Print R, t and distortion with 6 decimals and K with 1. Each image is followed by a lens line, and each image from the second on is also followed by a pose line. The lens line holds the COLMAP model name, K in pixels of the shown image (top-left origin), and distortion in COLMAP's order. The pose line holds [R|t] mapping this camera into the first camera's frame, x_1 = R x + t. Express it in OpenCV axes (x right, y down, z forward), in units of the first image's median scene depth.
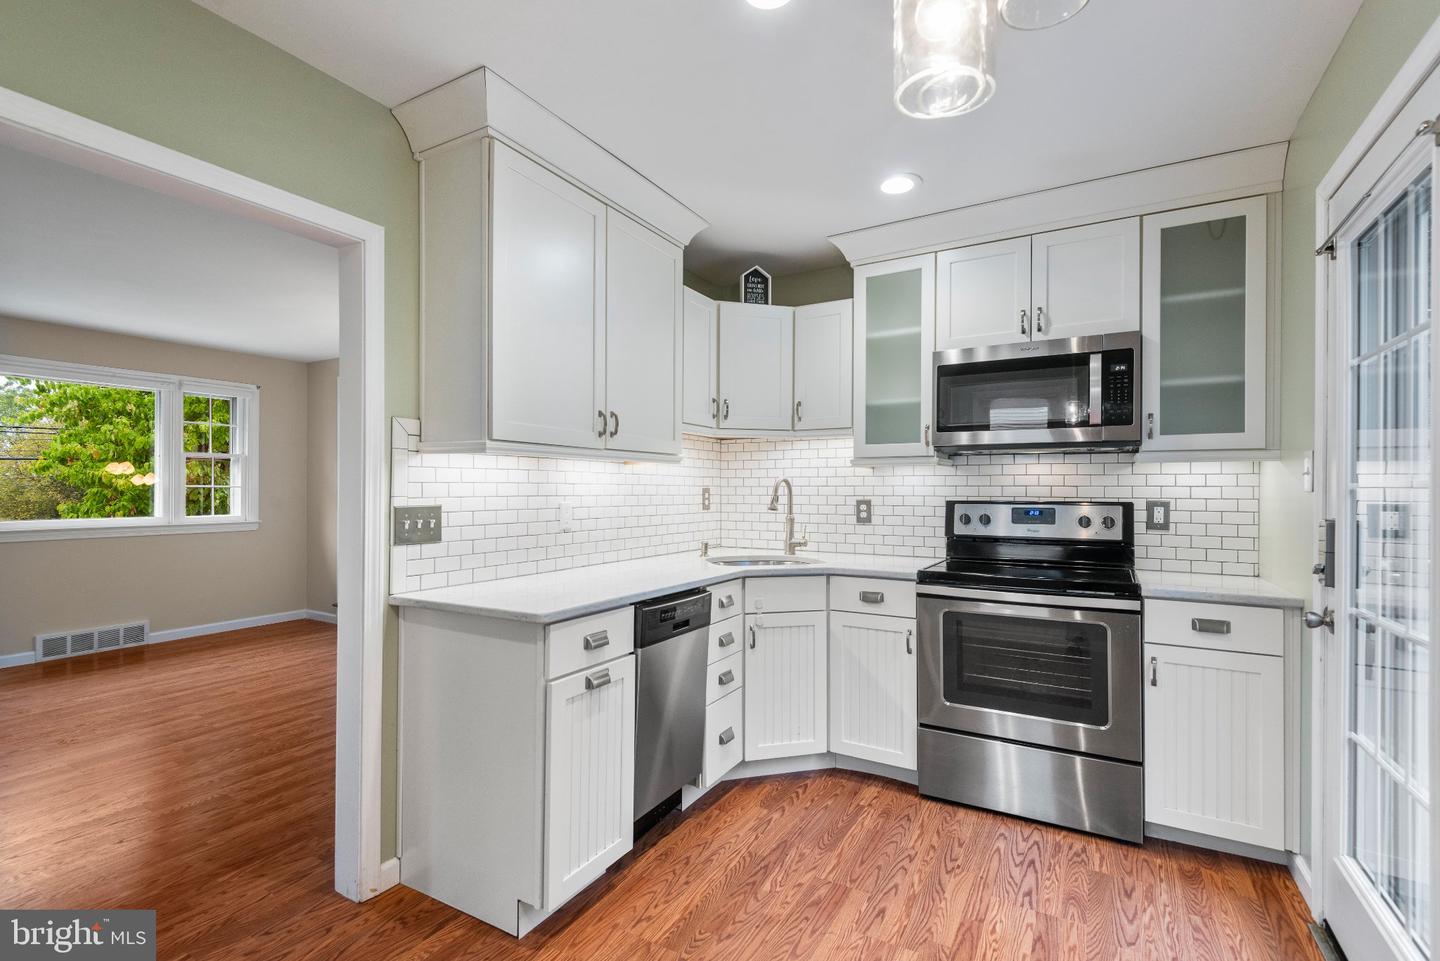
lens RADIAL K [[662.0, 0, 718.0], [0, 662.0, 490.6], [0, 0, 1]] dist [0.049137, -0.024934]
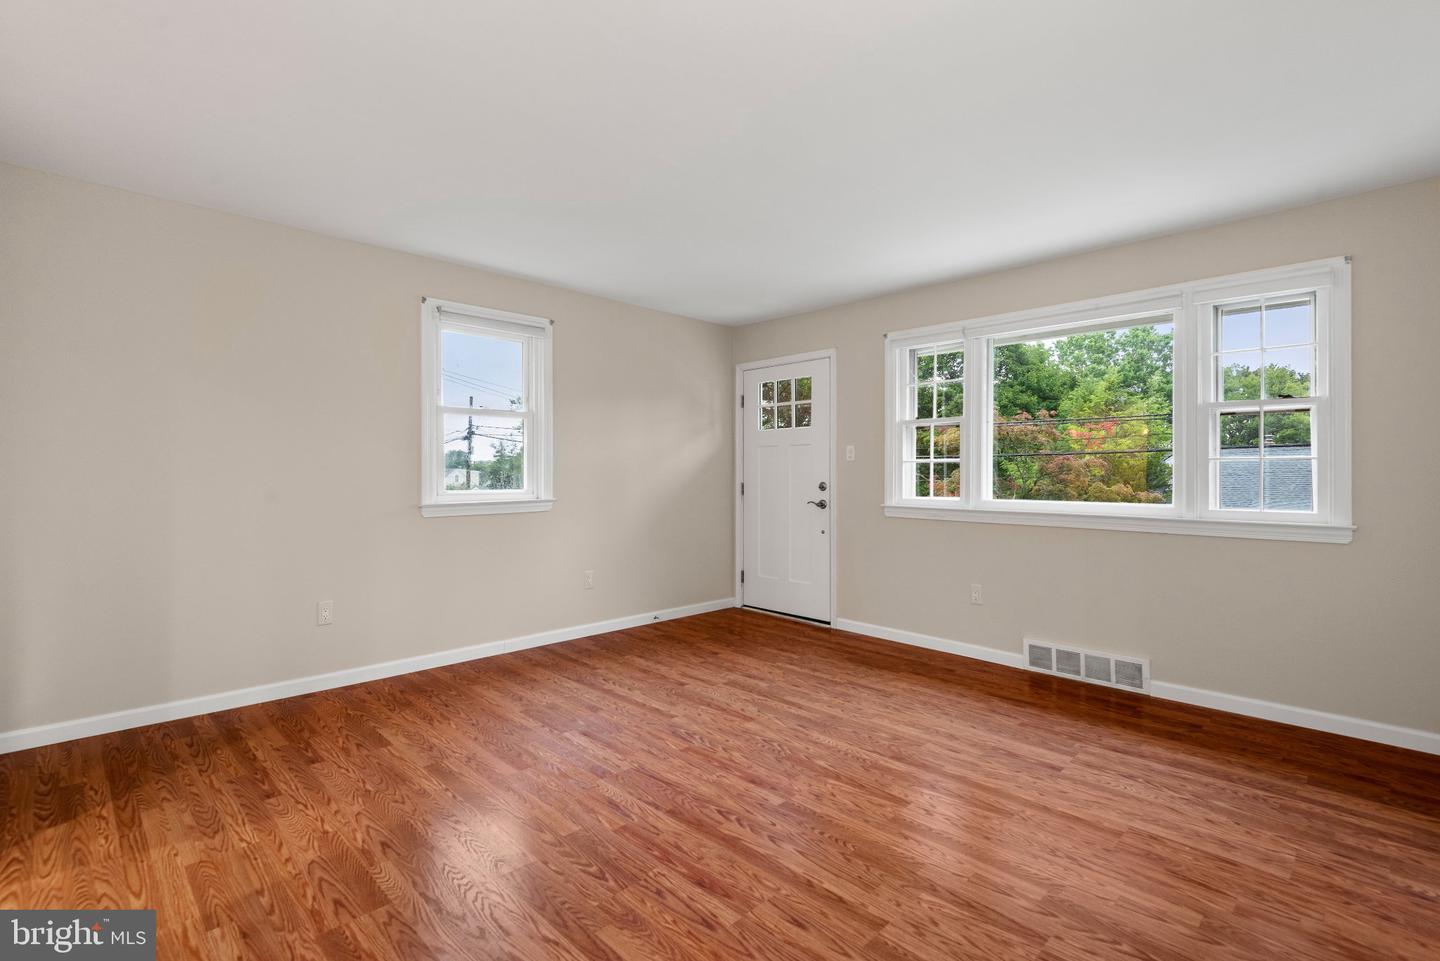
lens RADIAL K [[664.8, 0, 718.2], [0, 664.8, 476.4], [0, 0, 1]] dist [0.046000, -0.025793]
pose [[-0.261672, 0.003971, -0.965149, -0.137804], [-0.005513, 0.999969, 0.005609, 0.013550], [0.965141, 0.006789, -0.261642, 1.262273]]
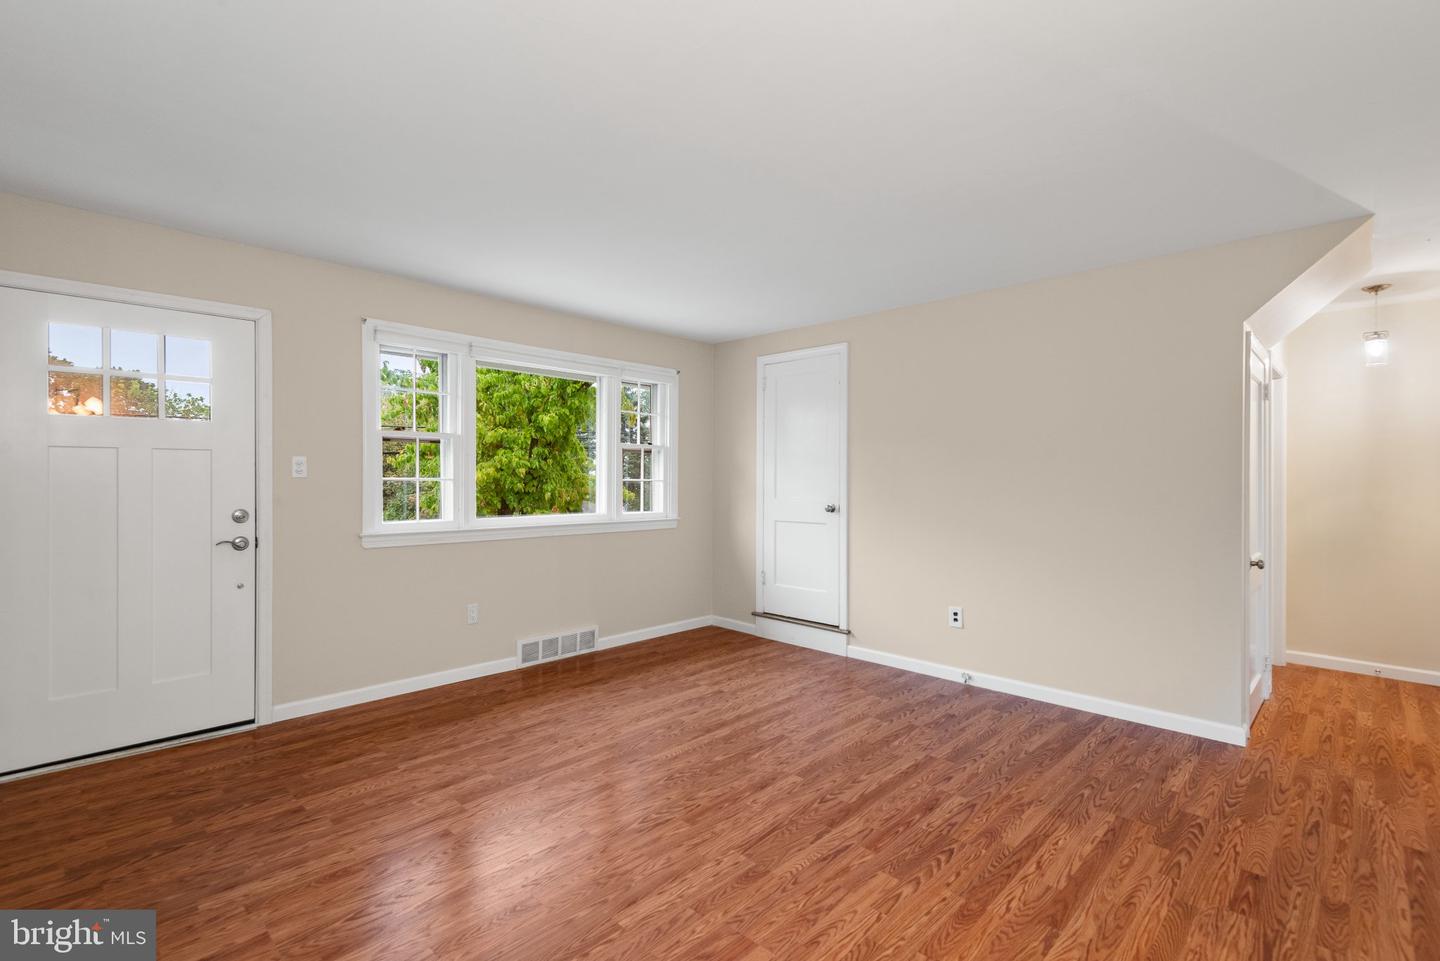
lens RADIAL K [[664.8, 0, 718.2], [0, 664.8, 476.4], [0, 0, 1]] dist [0.046000, -0.025793]
pose [[0.970266, 0.001482, -0.242036, -0.761775], [-0.002900, 0.999981, -0.005501, -0.012289], [0.242023, 0.006040, 0.970252, 0.250410]]
